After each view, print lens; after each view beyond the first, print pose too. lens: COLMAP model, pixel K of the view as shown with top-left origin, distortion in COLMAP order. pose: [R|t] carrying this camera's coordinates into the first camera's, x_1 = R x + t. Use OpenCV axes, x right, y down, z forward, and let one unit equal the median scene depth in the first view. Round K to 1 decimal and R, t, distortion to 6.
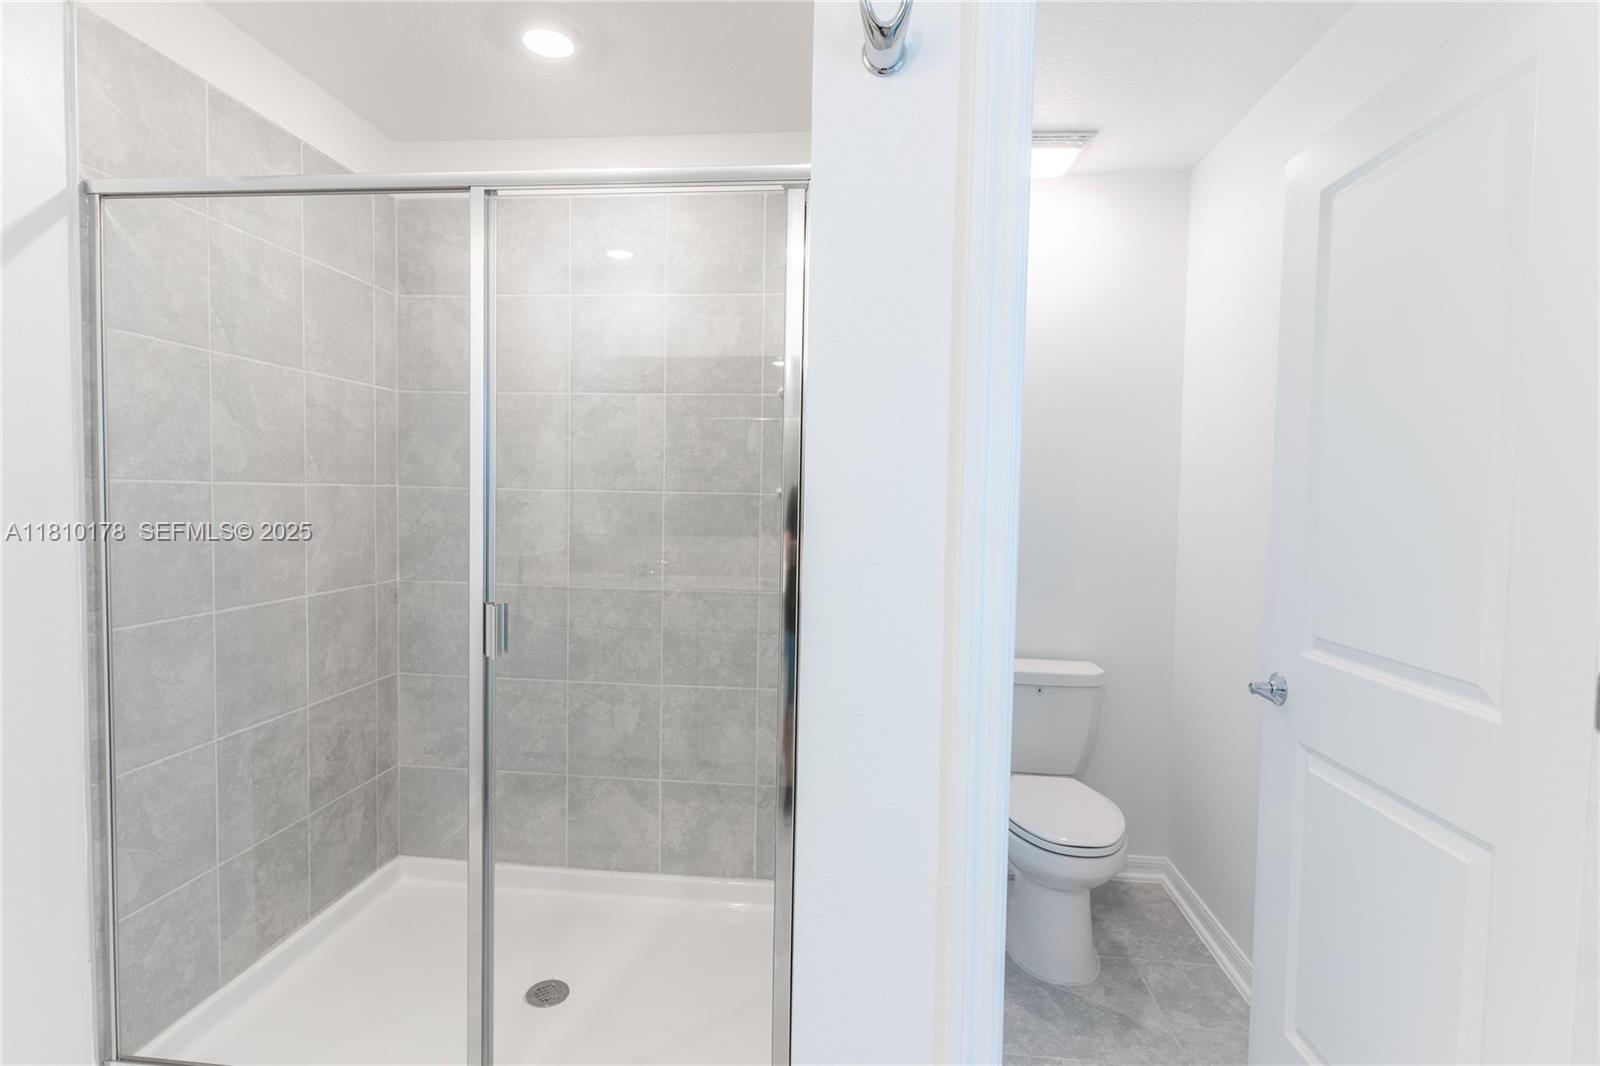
lens RADIAL K [[783.2, 0, 821.5], [0, 783.2, 531.0], [0, 0, 1]] dist [-0.000670, 0.000464]
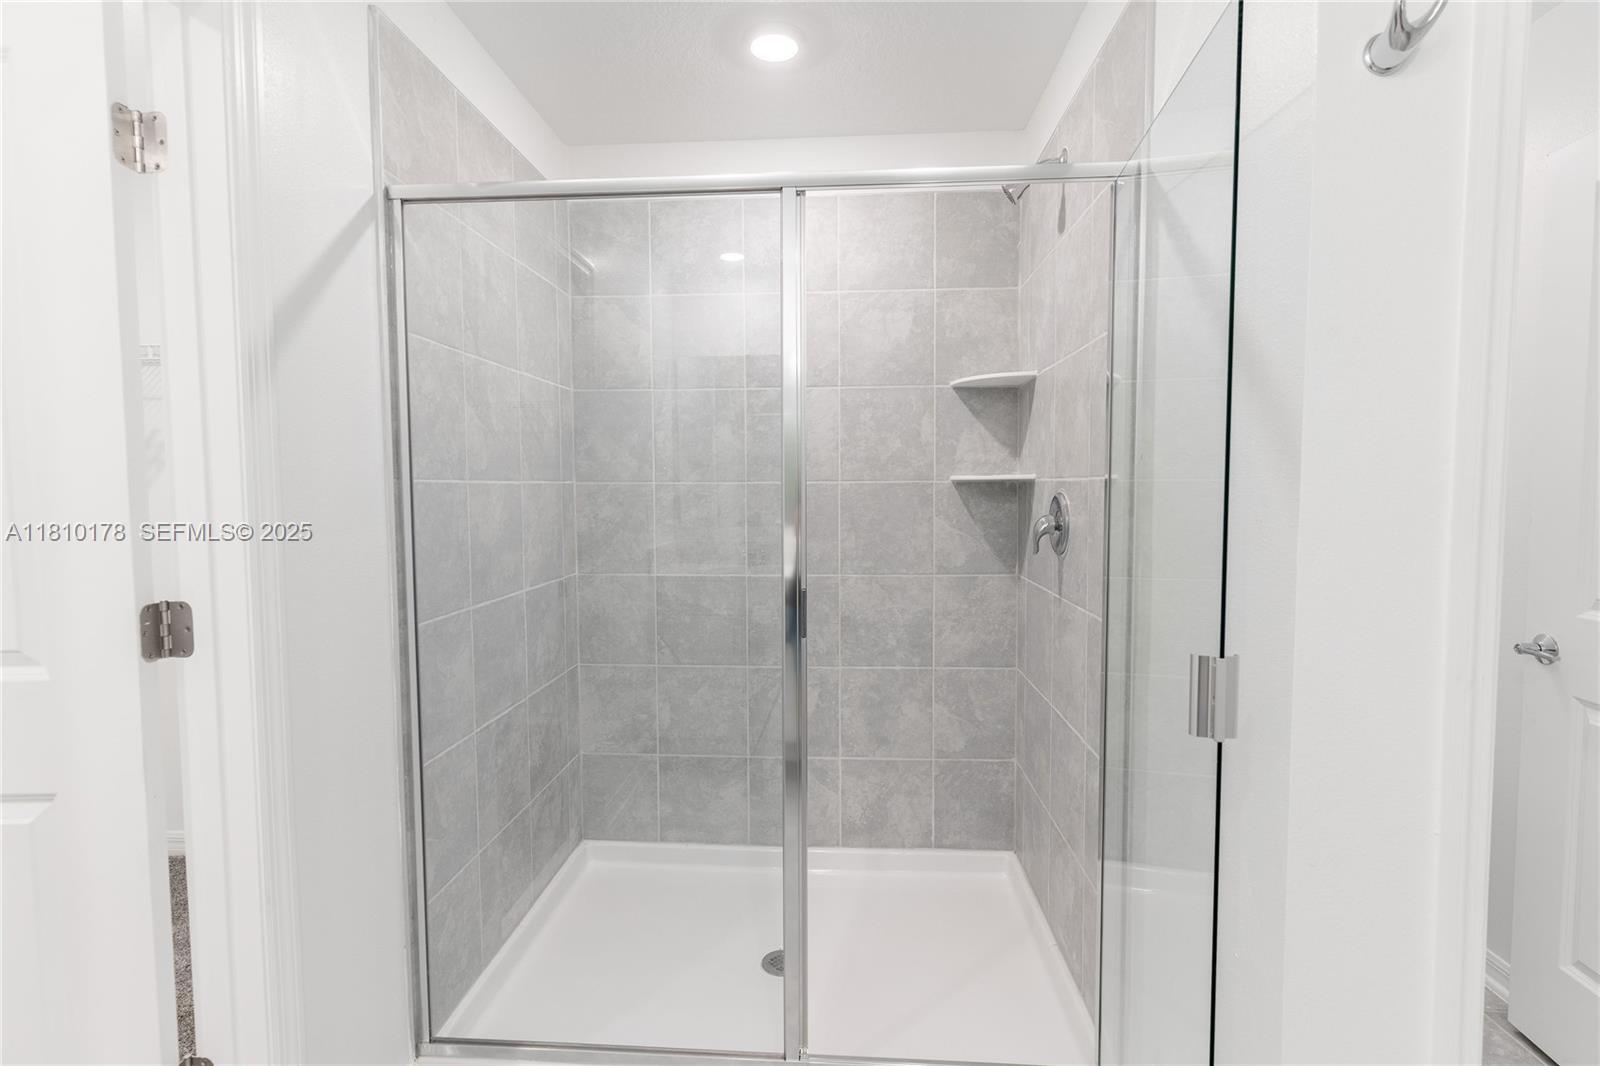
lens RADIAL K [[756.9, 0, 794.5], [0, 756.9, 531.9], [0, 0, 1]] dist [0.002176, 0.000773]
pose [[0.999223, -0.026203, 0.029434, -0.292220], [0.025804, 0.999571, 0.013853, 0.000940], [-0.029784, -0.013083, 0.999471, -0.003798]]
